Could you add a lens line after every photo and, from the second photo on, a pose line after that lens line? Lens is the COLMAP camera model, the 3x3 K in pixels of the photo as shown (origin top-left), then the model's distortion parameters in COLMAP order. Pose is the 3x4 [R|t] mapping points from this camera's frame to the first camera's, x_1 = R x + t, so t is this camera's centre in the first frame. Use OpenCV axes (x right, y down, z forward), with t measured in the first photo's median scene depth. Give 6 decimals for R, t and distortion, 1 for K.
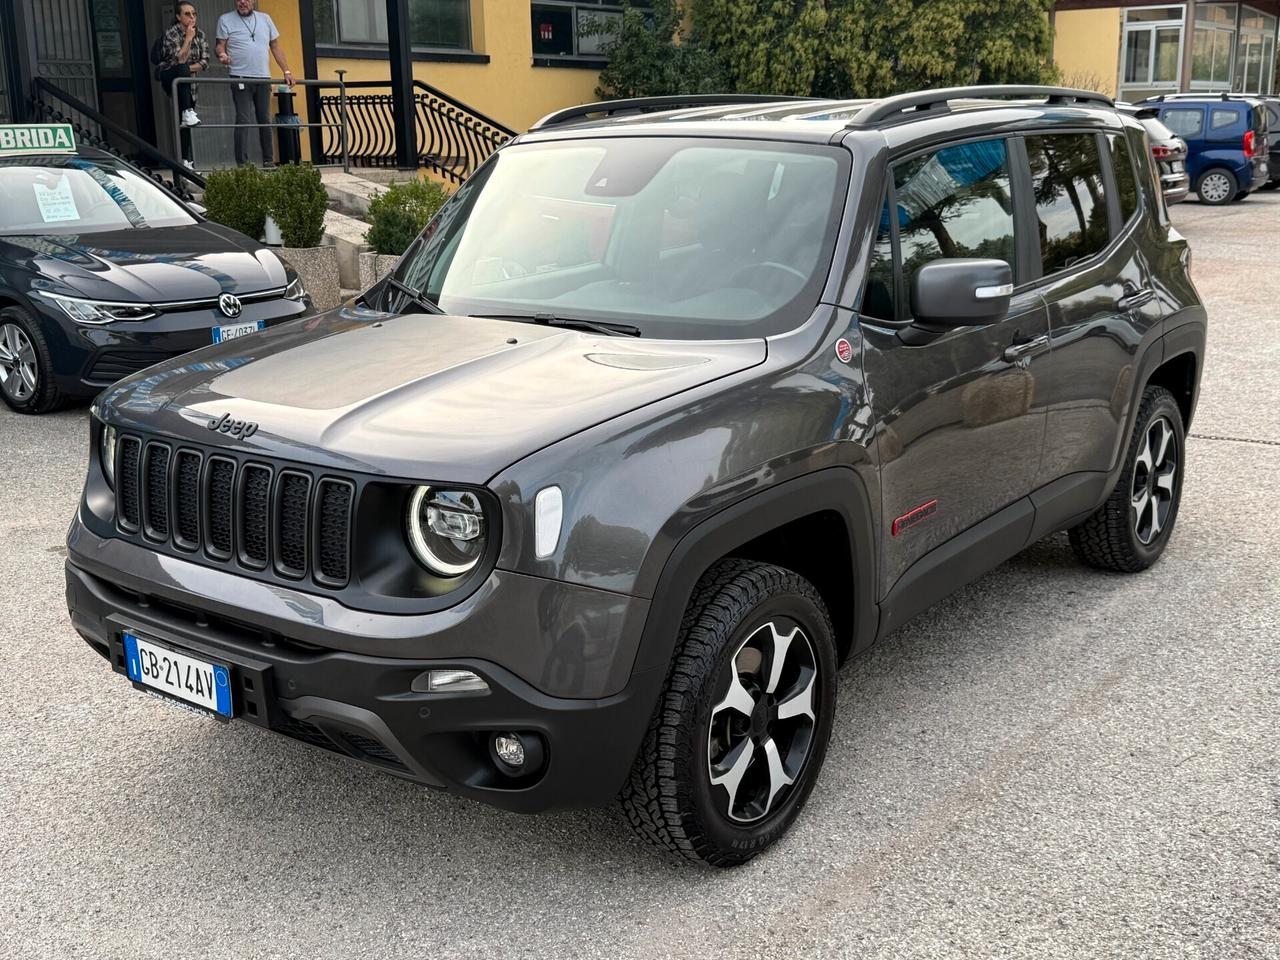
lens RADIAL K [[1400.5, 0, 640.0], [0, 1400.5, 480.0], [0, 0, 1]] dist [0.217260, -0.477370]
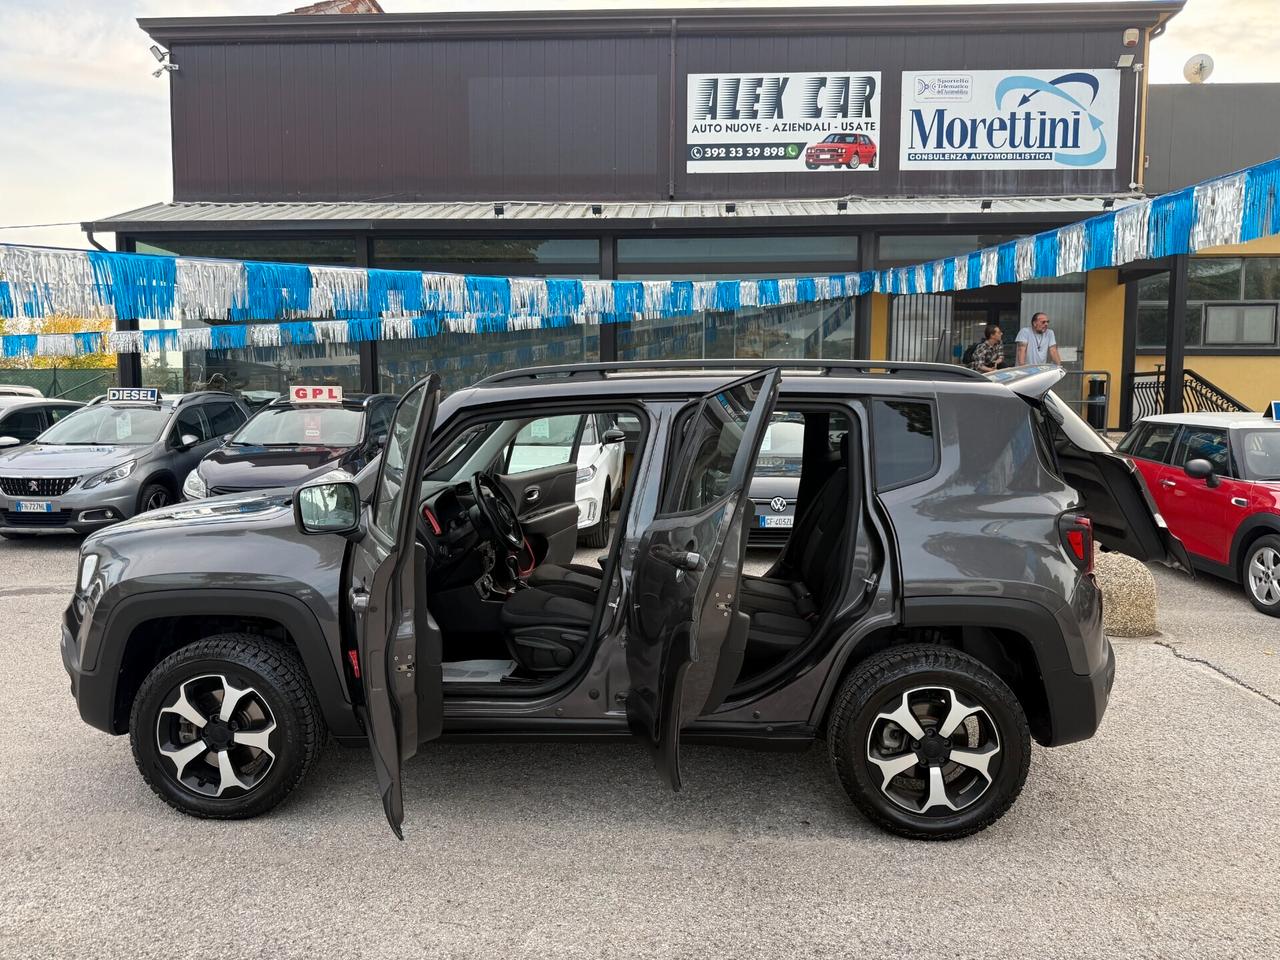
lens RADIAL K [[903.2, 0, 642.9], [0, 903.2, 481.3], [0, 0, 1]] dist [0.011138, -0.021271]
pose [[0.570291, 0.090934, -0.816394, 1.161290], [-0.218430, 0.974860, -0.044000, -0.171264], [0.791869, 0.203418, 0.575816, 0.715185]]
